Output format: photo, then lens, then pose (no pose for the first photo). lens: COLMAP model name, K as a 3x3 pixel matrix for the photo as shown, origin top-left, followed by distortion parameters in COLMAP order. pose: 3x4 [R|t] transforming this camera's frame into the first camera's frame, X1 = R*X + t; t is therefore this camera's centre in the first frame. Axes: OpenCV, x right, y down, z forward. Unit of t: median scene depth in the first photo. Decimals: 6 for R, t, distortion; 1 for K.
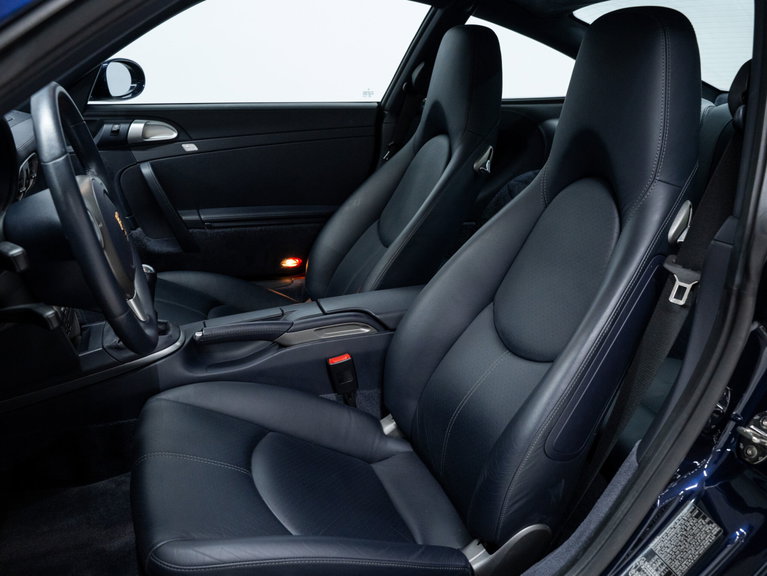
lens RADIAL K [[692.8, 0, 383.5], [0, 692.8, 288.0], [0, 0, 1]] dist [-0.125305, 0.108922]
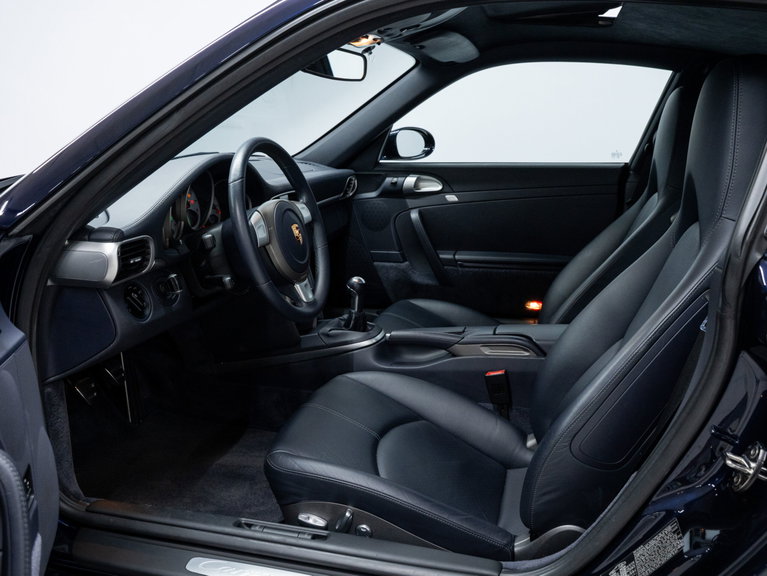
lens RADIAL K [[692.8, 0, 383.5], [0, 692.8, 288.0], [0, 0, 1]] dist [-0.125305, 0.108922]
pose [[0.842987, 0.084008, -0.531333, 0.278747], [-0.139571, 0.988062, -0.065215, 0.046728], [0.519512, 0.129134, 0.844649, -0.067689]]
